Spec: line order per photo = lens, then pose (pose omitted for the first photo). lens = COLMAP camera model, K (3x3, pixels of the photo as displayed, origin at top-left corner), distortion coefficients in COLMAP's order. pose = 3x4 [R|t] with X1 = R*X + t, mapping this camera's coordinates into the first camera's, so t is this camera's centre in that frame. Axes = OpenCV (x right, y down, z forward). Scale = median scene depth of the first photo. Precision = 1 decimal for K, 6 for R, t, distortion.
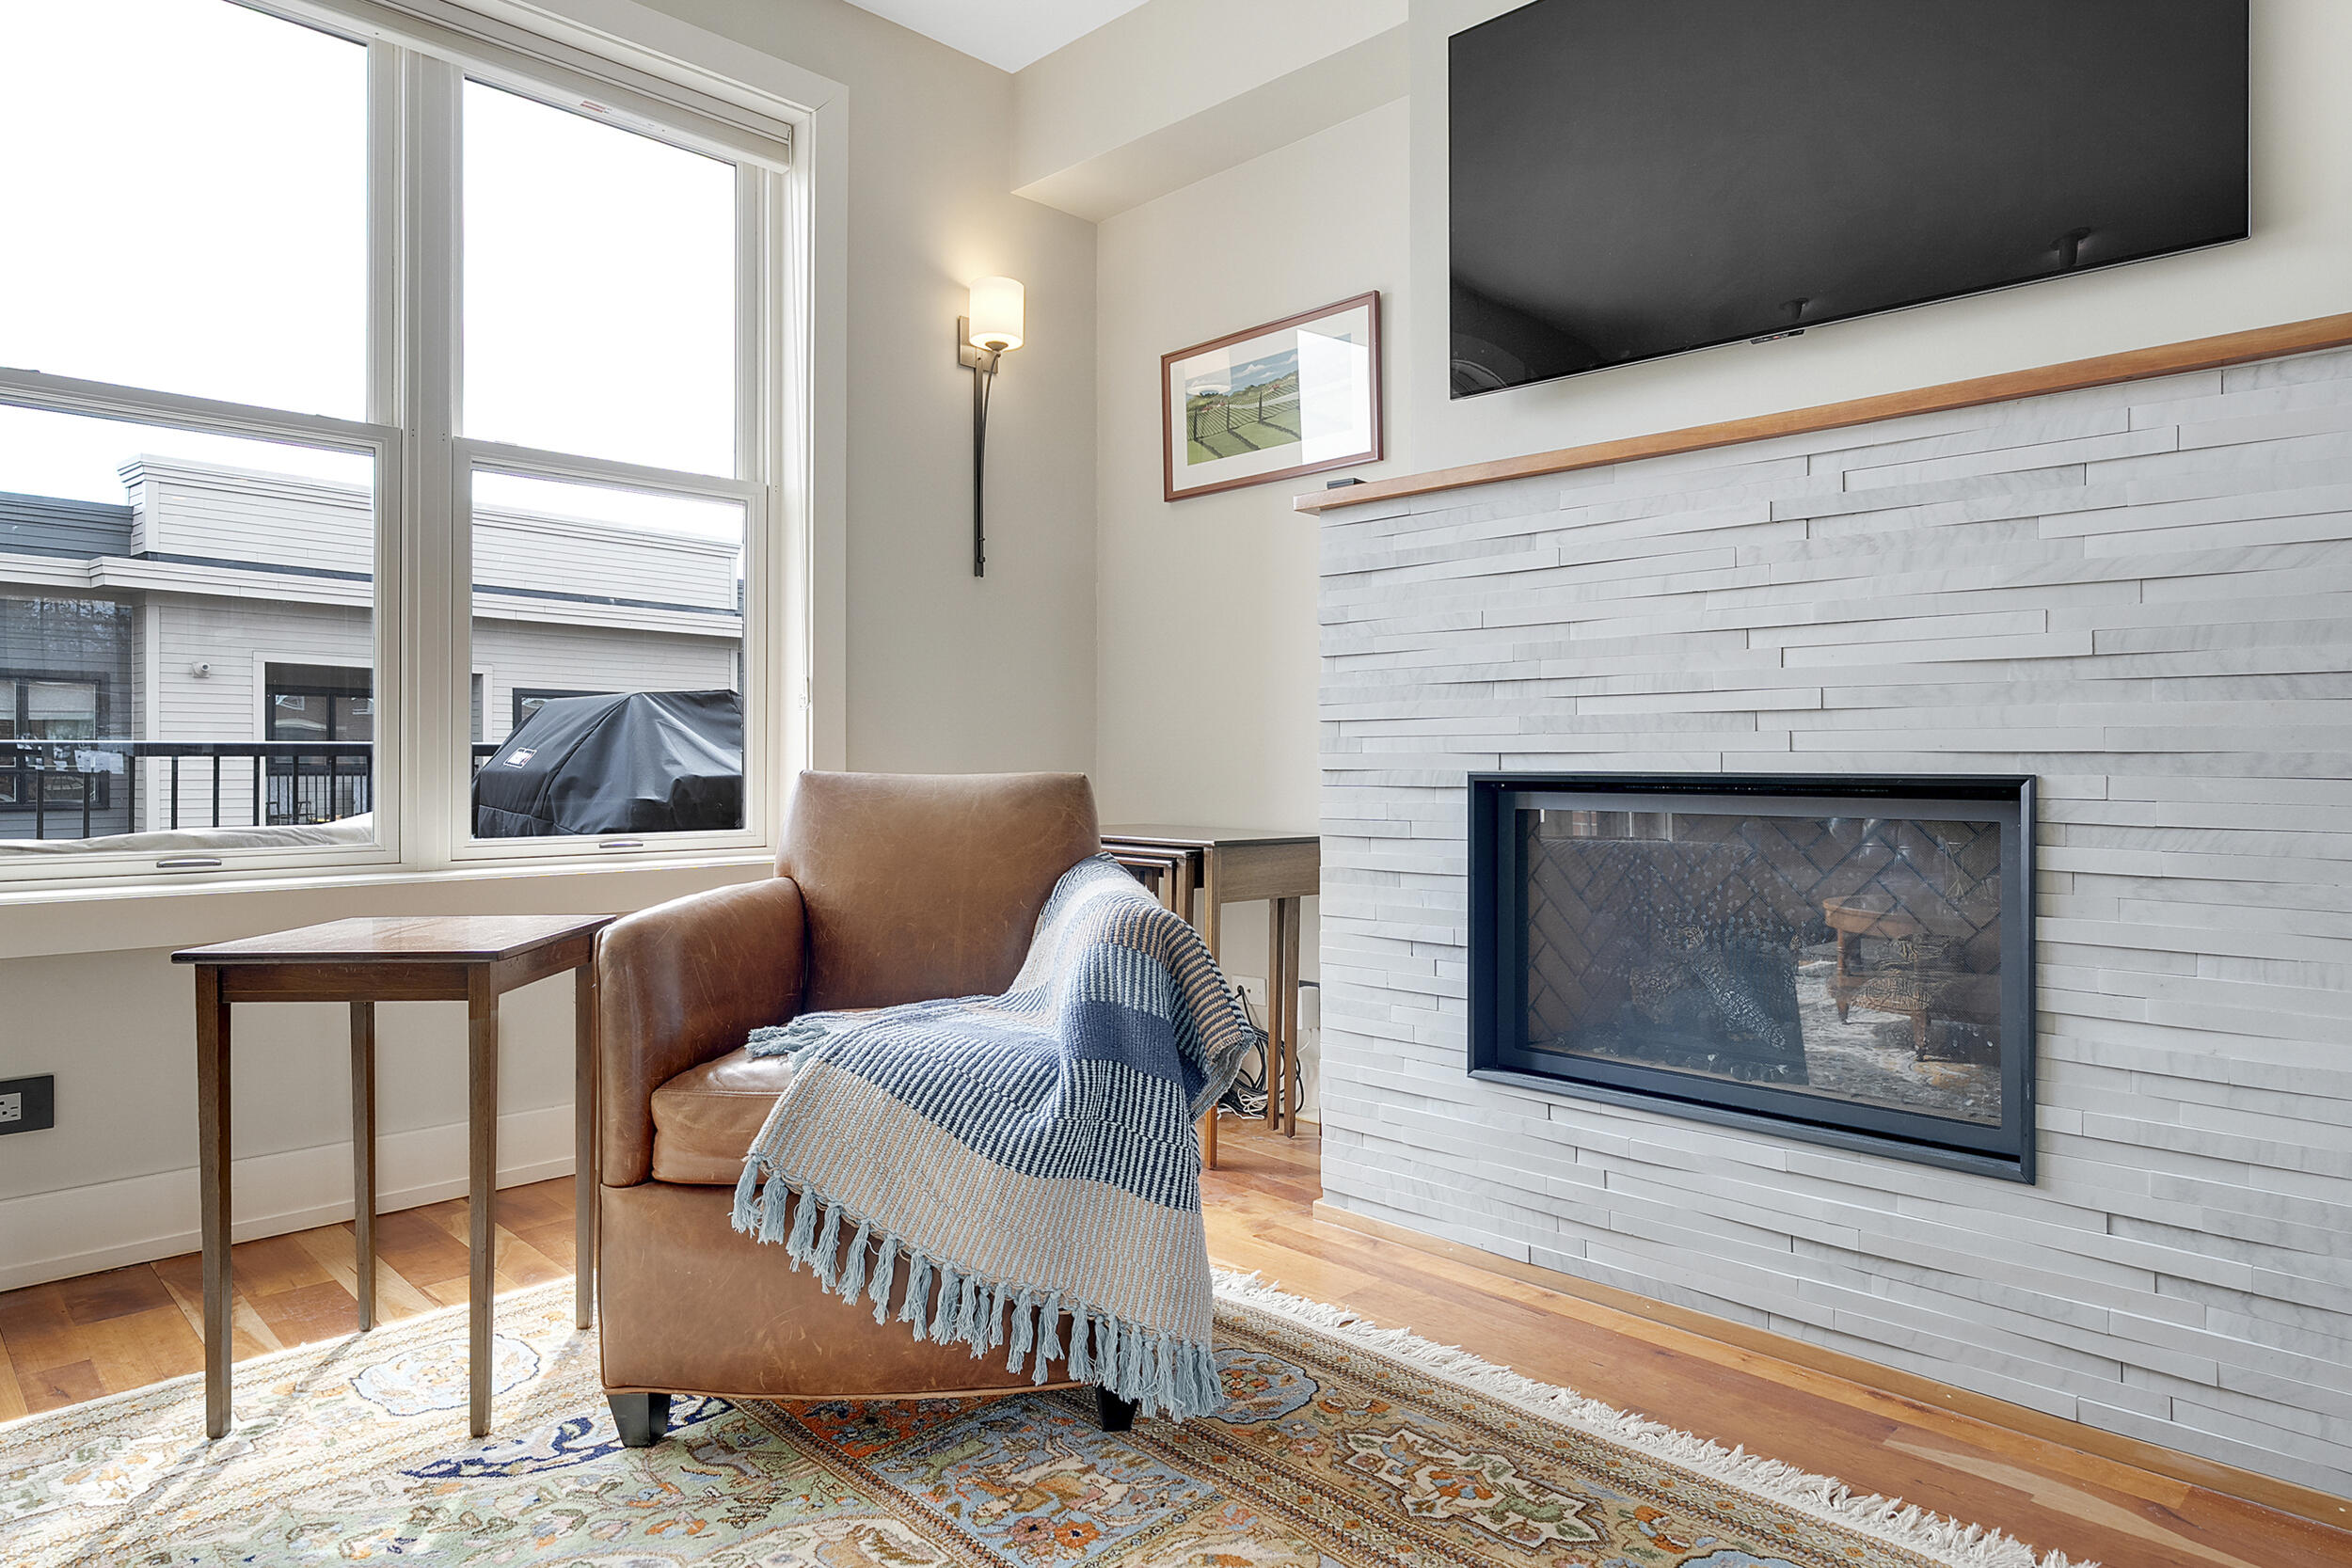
lens RADIAL K [[1389.7, 0, 1173.9], [0, 1389.7, 754.5], [0, 0, 1]] dist [-0.003204, 0.000497]
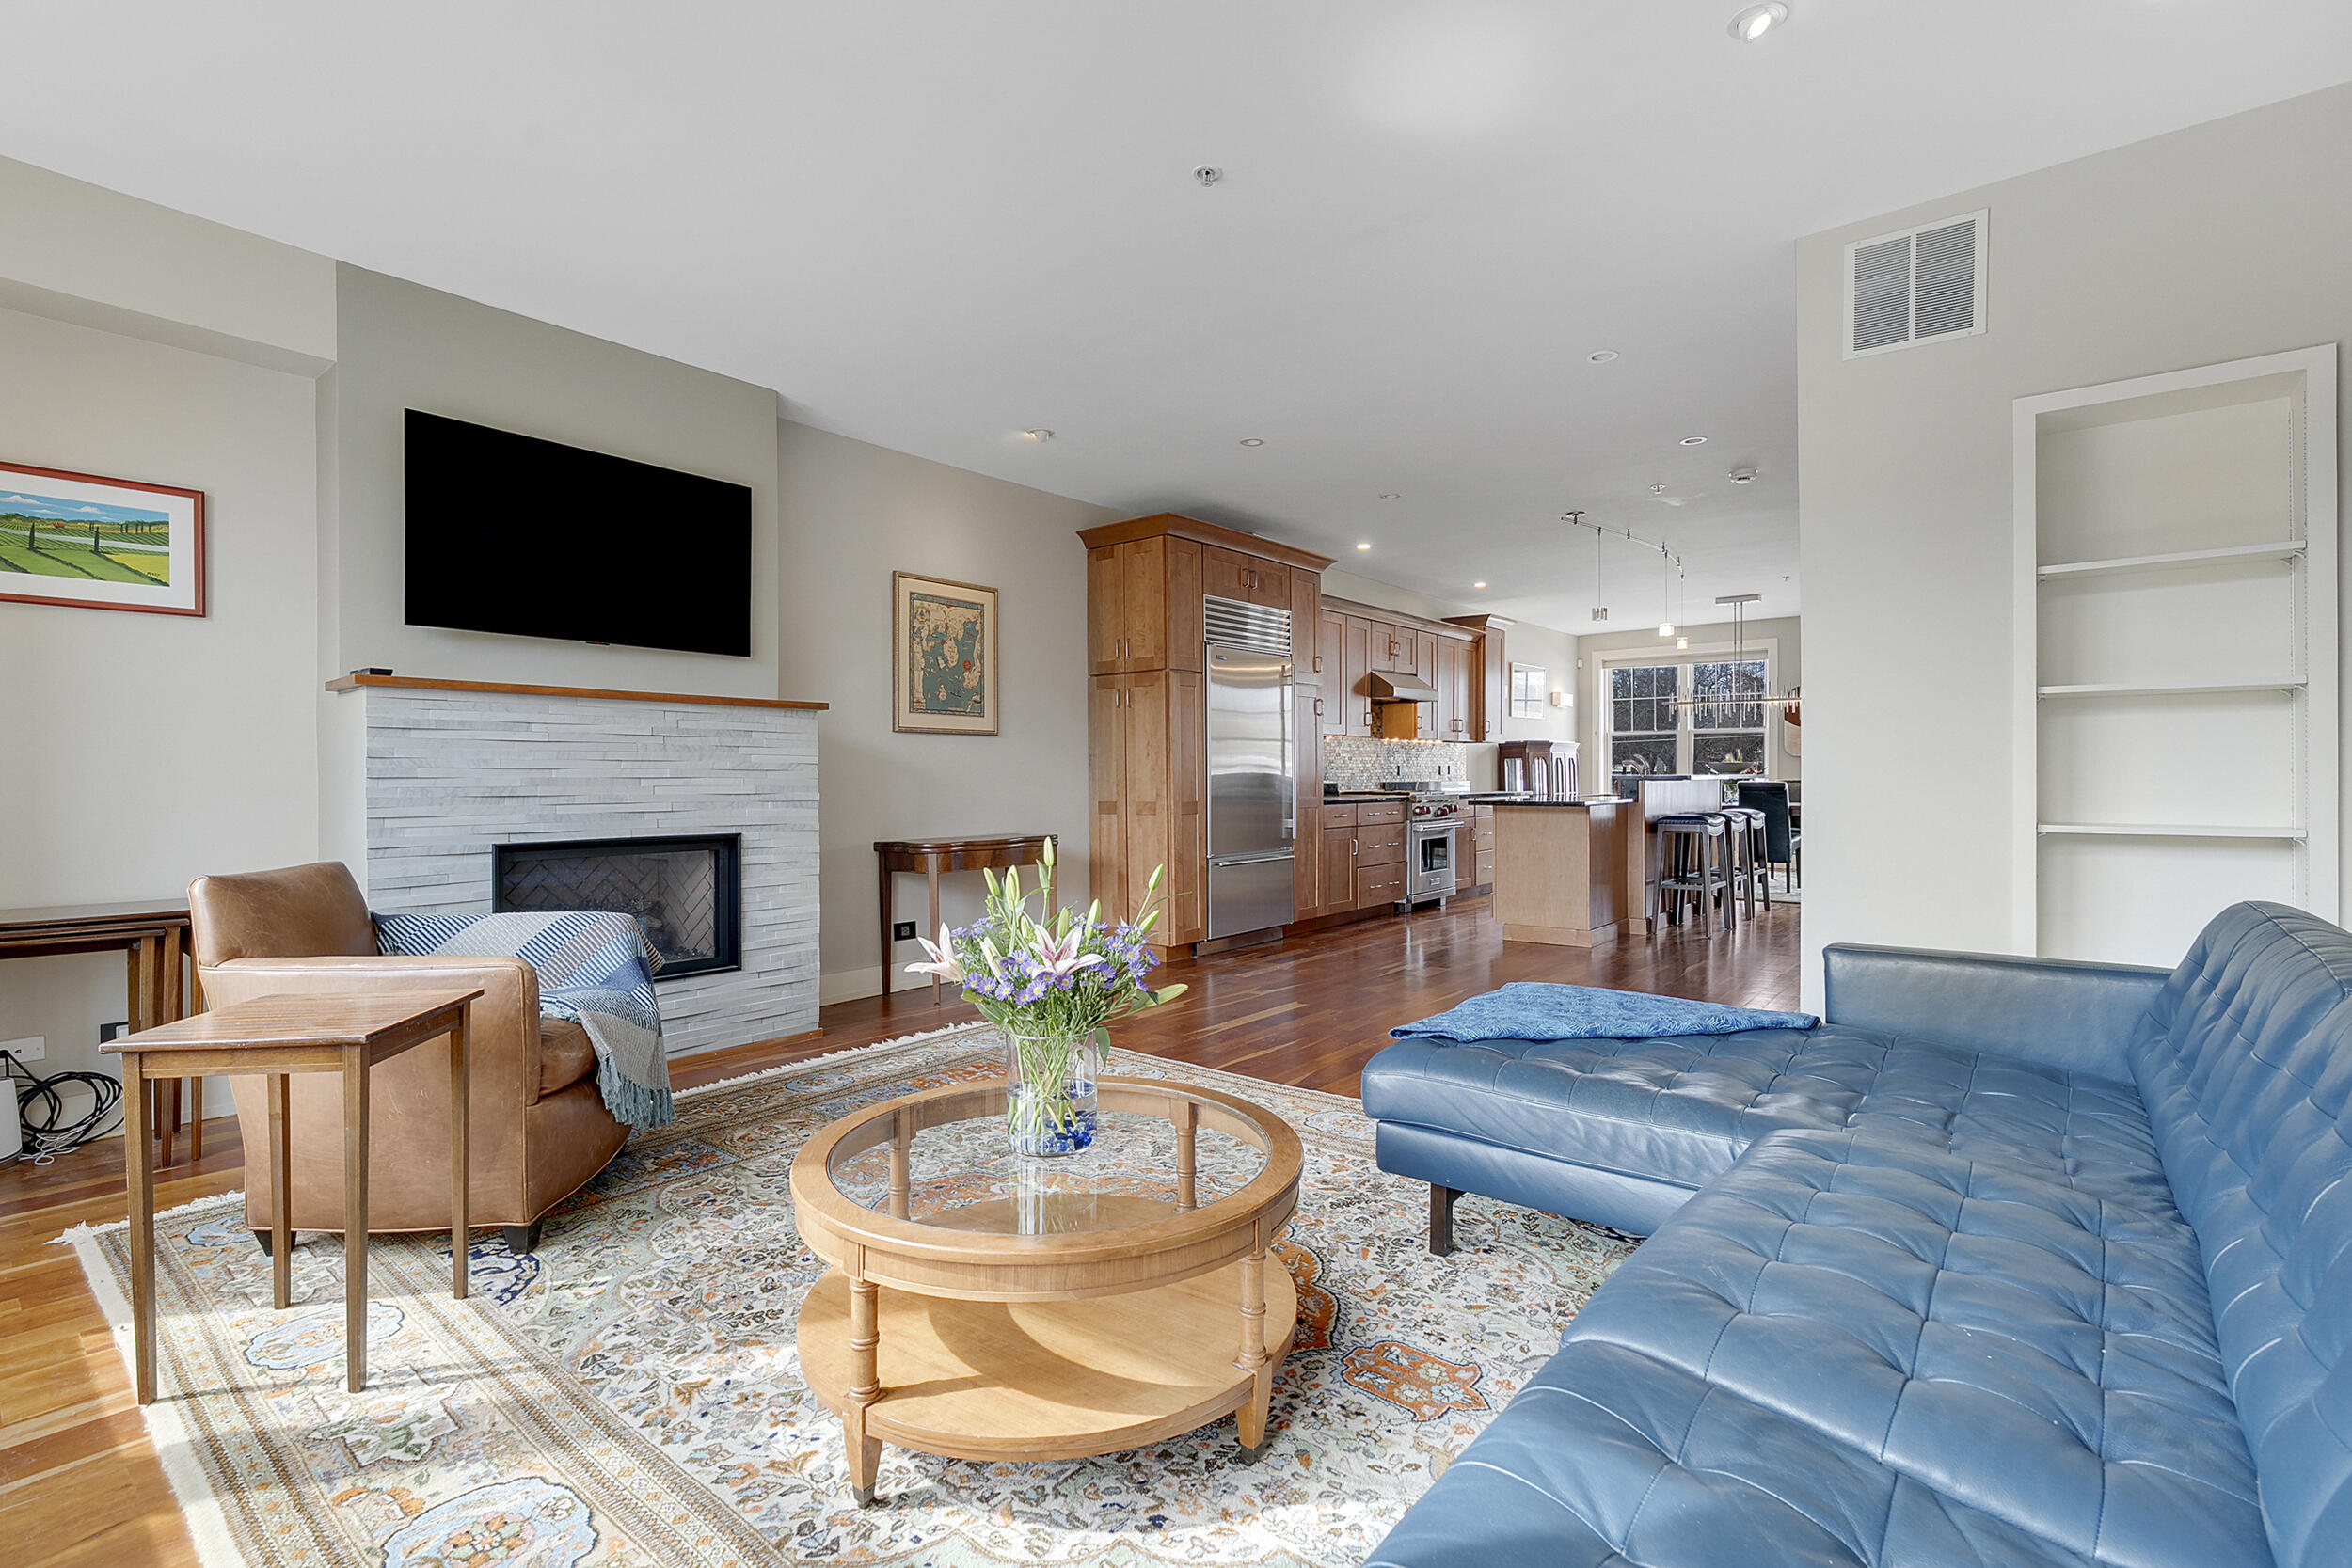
lens RADIAL K [[1071.9, 0, 1176.3], [0, 1071.9, 770.1], [0, 0, 1]] dist [-0.015822, 0.006408]
pose [[-0.104236, 0.006315, 0.994533, -1.720235], [-0.002189, 0.999976, -0.006579, -0.104589], [-0.994550, -0.002863, -0.104219, 0.298968]]
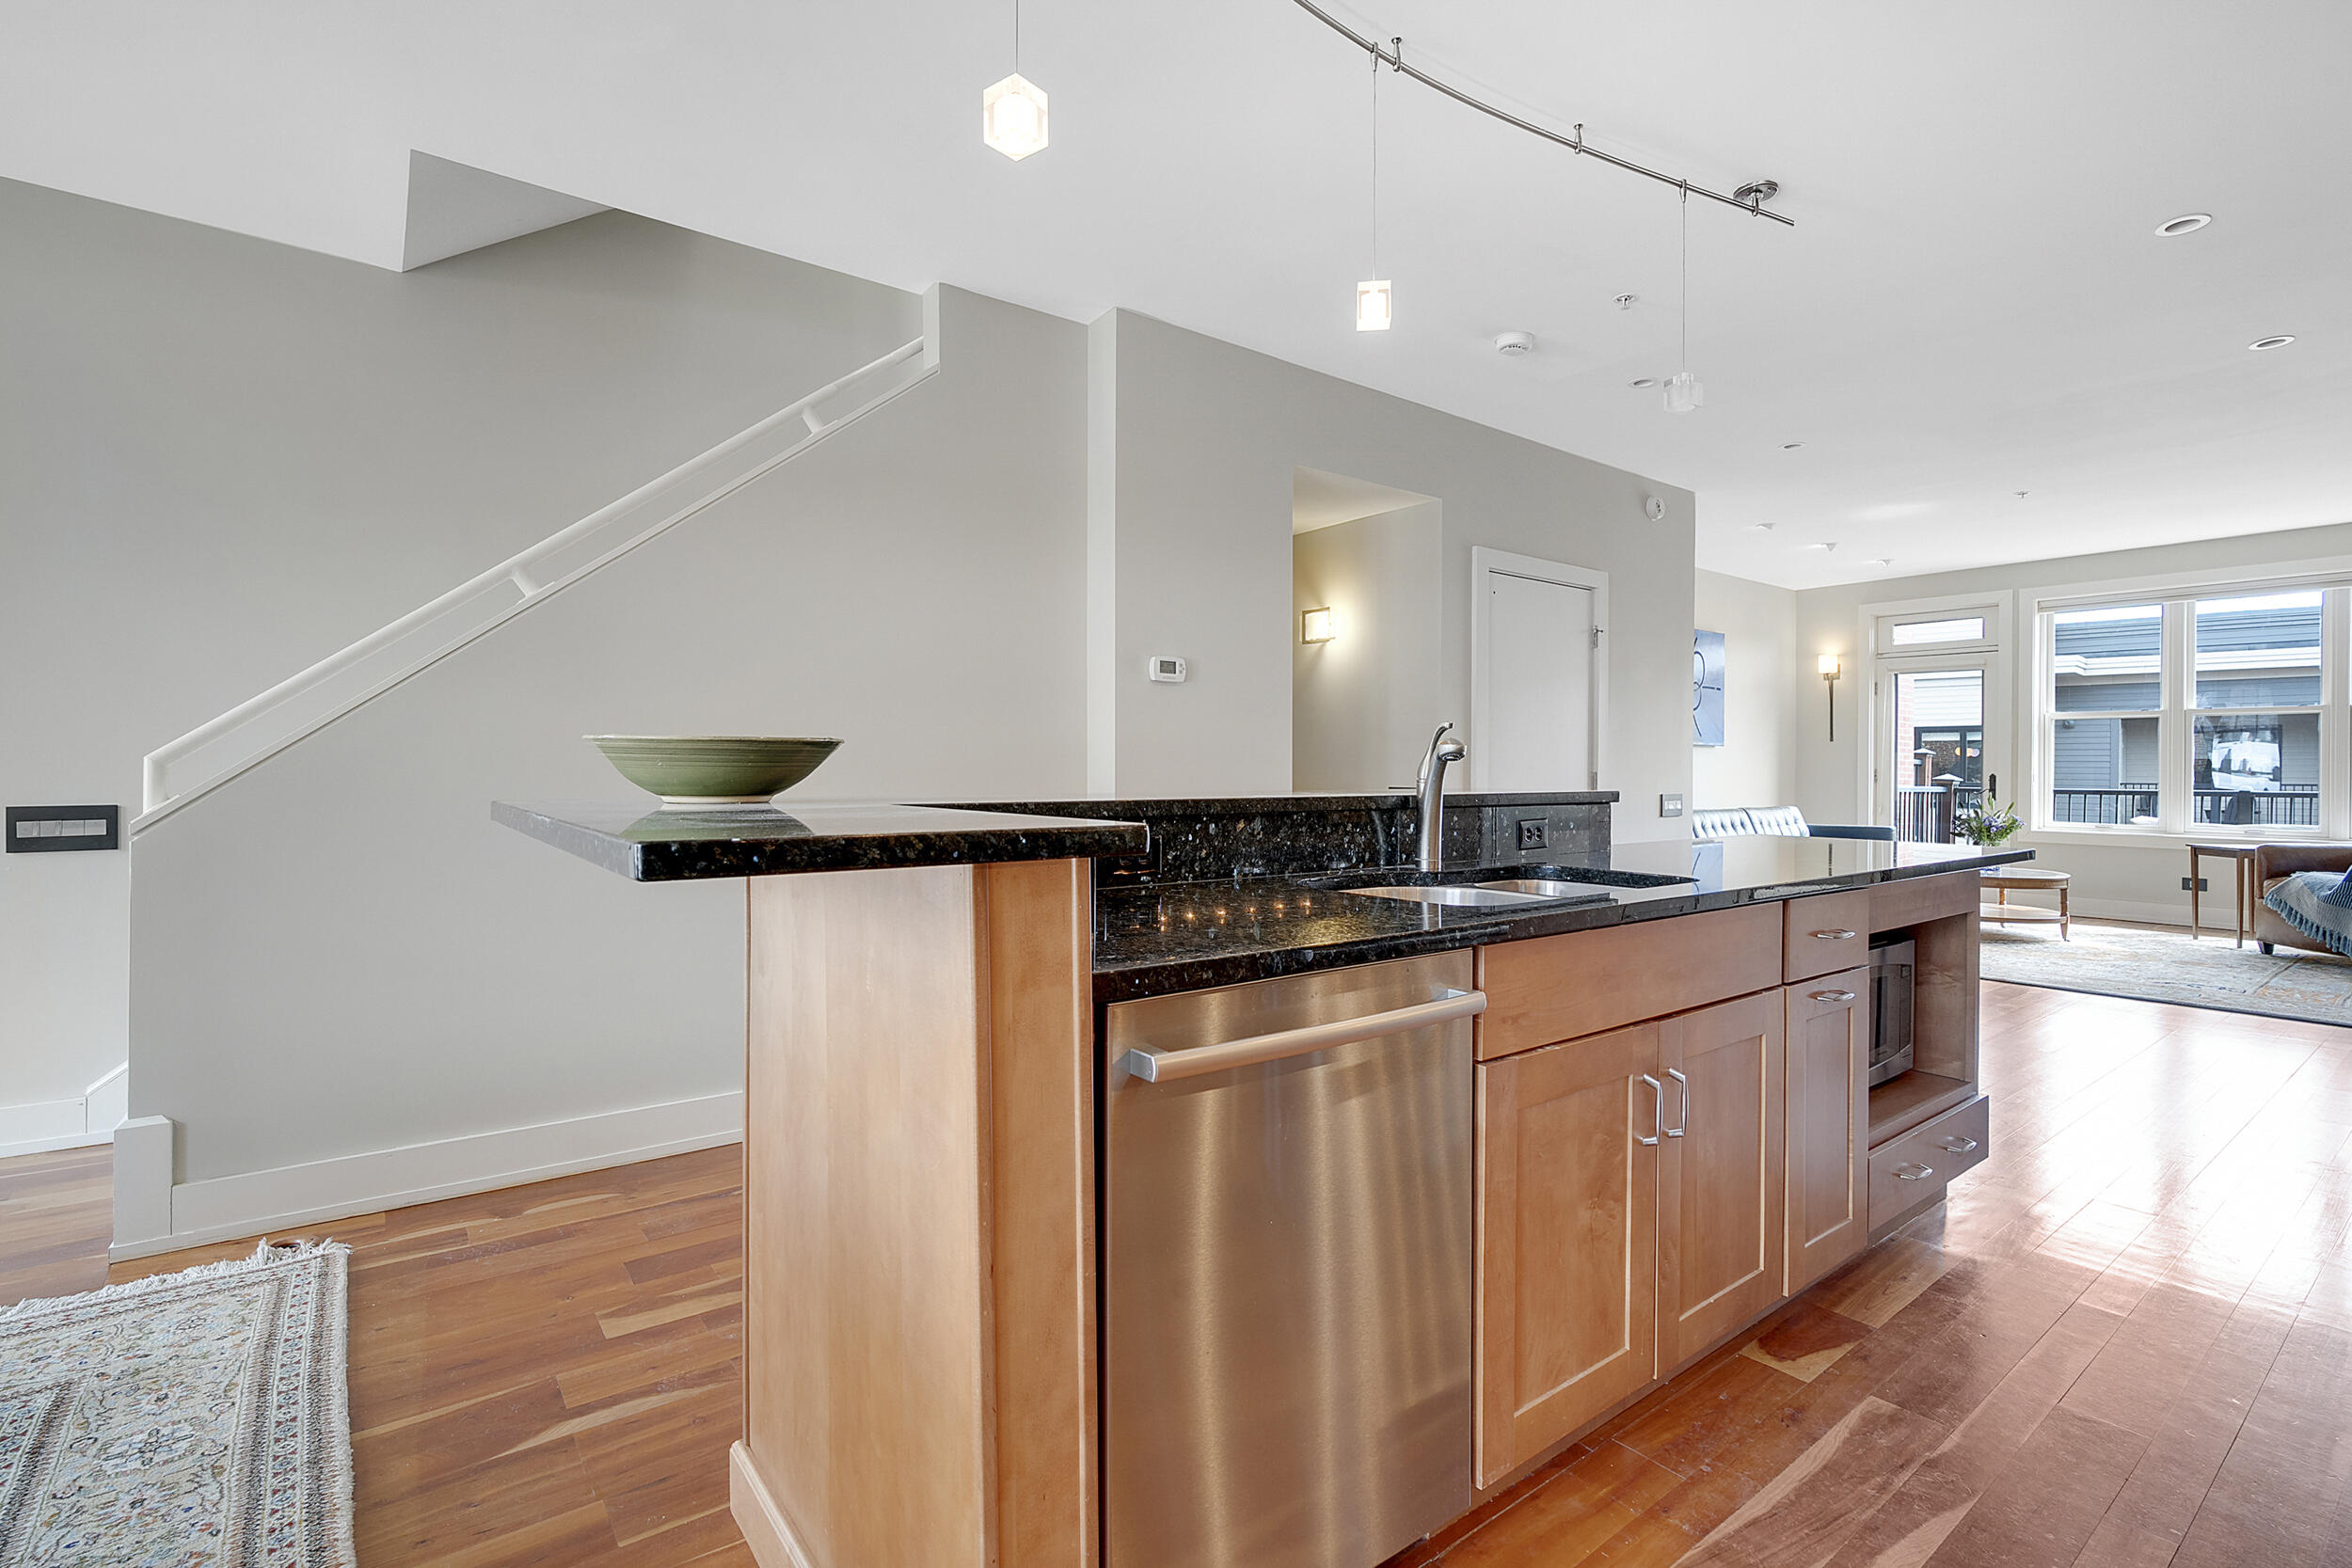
lens RADIAL K [[1071.9, 0, 1176.3], [0, 1071.9, 770.1], [0, 0, 1]] dist [-0.015822, 0.006408]
pose [[-0.133712, 0.002735, -0.991017, 3.511550], [0.001318, 0.999996, 0.002582, -0.141589], [0.991019, -0.000961, -0.133715, -2.089342]]
